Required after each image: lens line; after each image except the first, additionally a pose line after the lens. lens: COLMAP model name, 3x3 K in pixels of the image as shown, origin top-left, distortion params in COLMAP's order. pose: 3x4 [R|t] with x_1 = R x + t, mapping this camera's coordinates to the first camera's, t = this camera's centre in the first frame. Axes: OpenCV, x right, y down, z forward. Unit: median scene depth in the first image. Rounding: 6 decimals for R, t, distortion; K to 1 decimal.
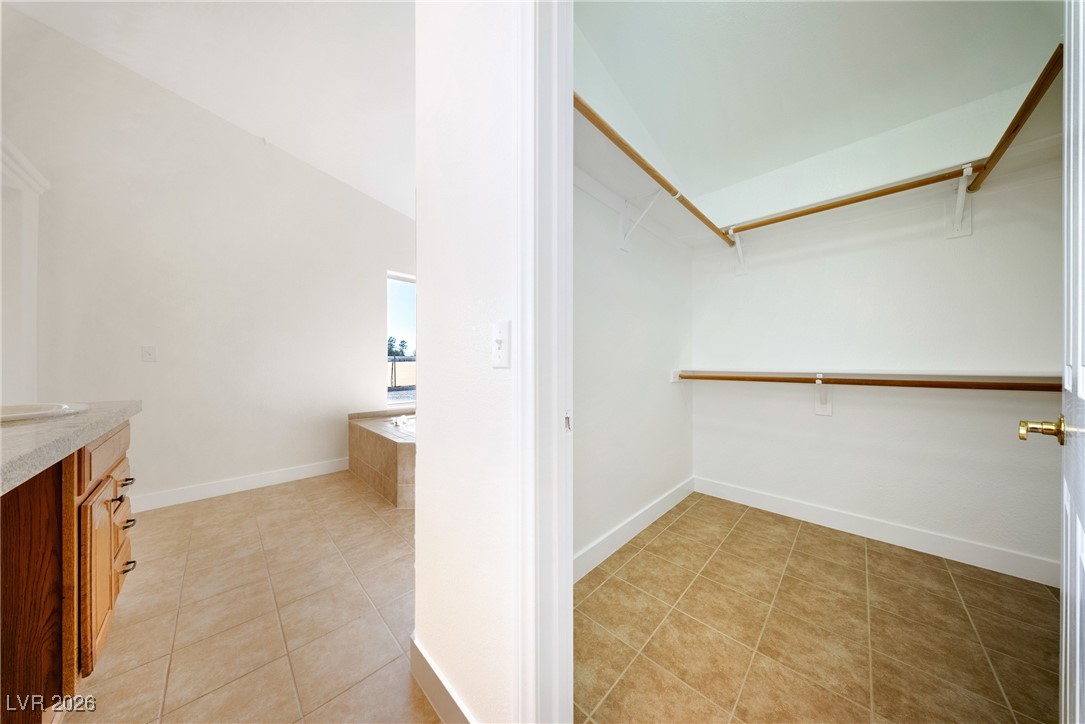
lens RADIAL K [[321.1, 0, 544.7], [0, 321.1, 360.9], [0, 0, 1]] dist [0.000376, -0.001086]
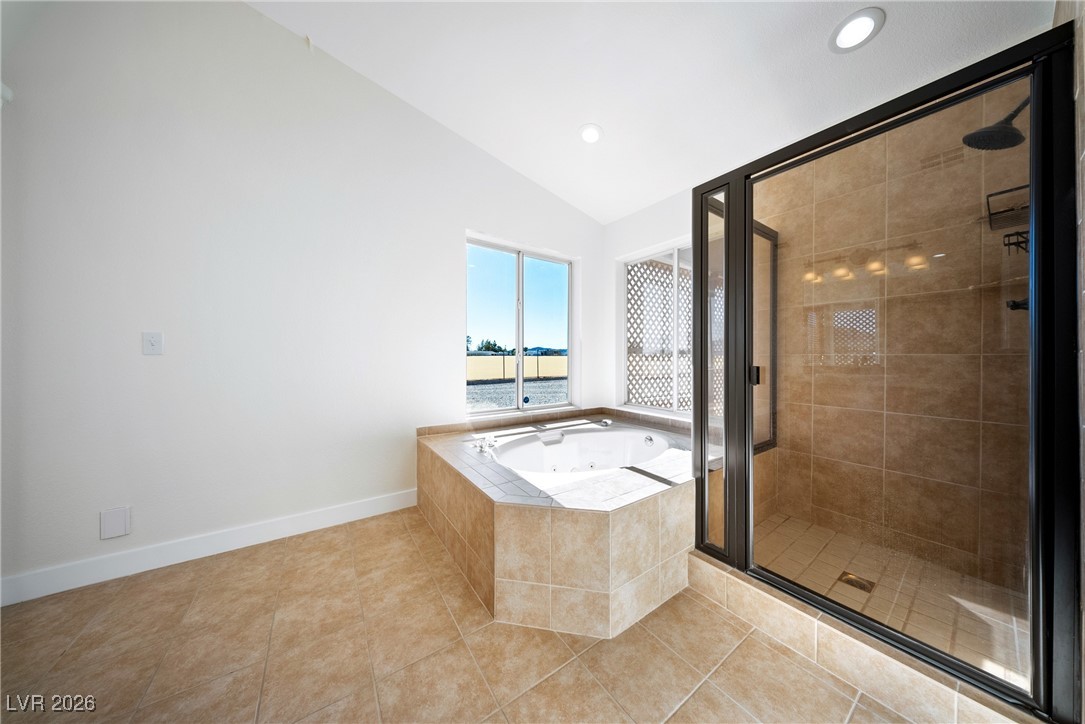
lens RADIAL K [[321.1, 0, 540.4], [0, 321.1, 357.8], [0, 0, 1]] dist [0.000376, -0.001086]
pose [[0.982421, 0.005320, -0.186603, -0.253980], [-0.004374, 0.999975, 0.005481, 0.001863], [0.186628, -0.004568, 0.982420, 0.428359]]
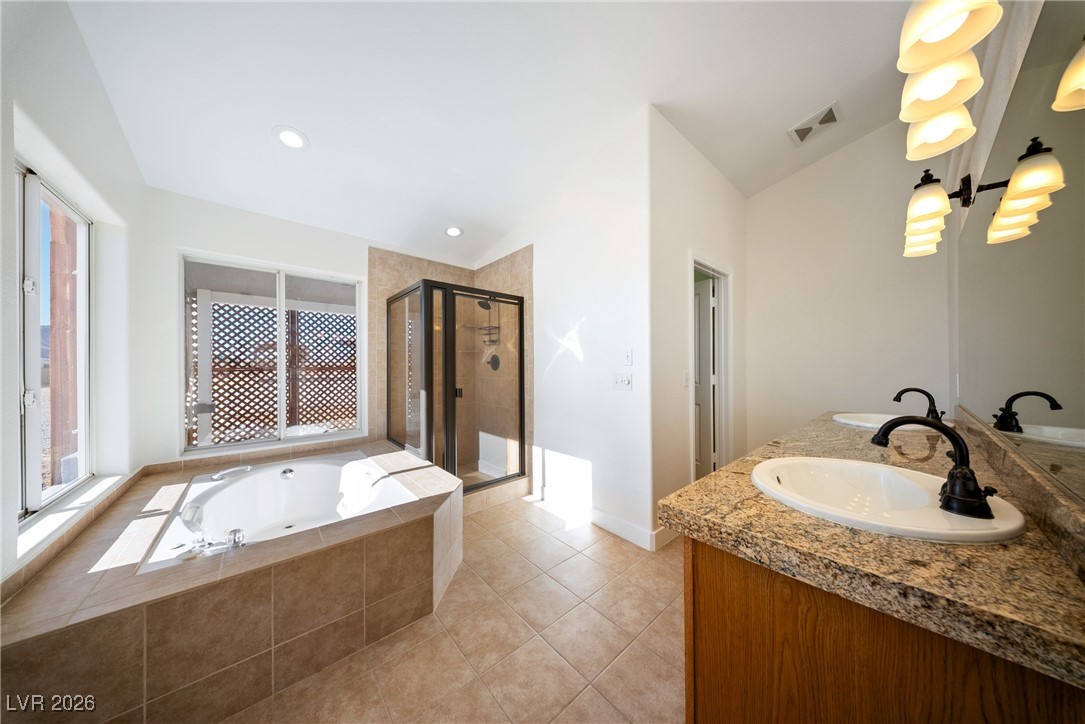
lens RADIAL K [[321.1, 0, 541.5], [0, 321.1, 369.4], [0, 0, 1]] dist [0.000376, -0.001086]
pose [[0.072486, -0.003110, 0.997365, -1.006952], [-0.001499, 0.999994, 0.003227, -0.046949], [-0.997368, -0.001729, 0.072481, 0.658172]]
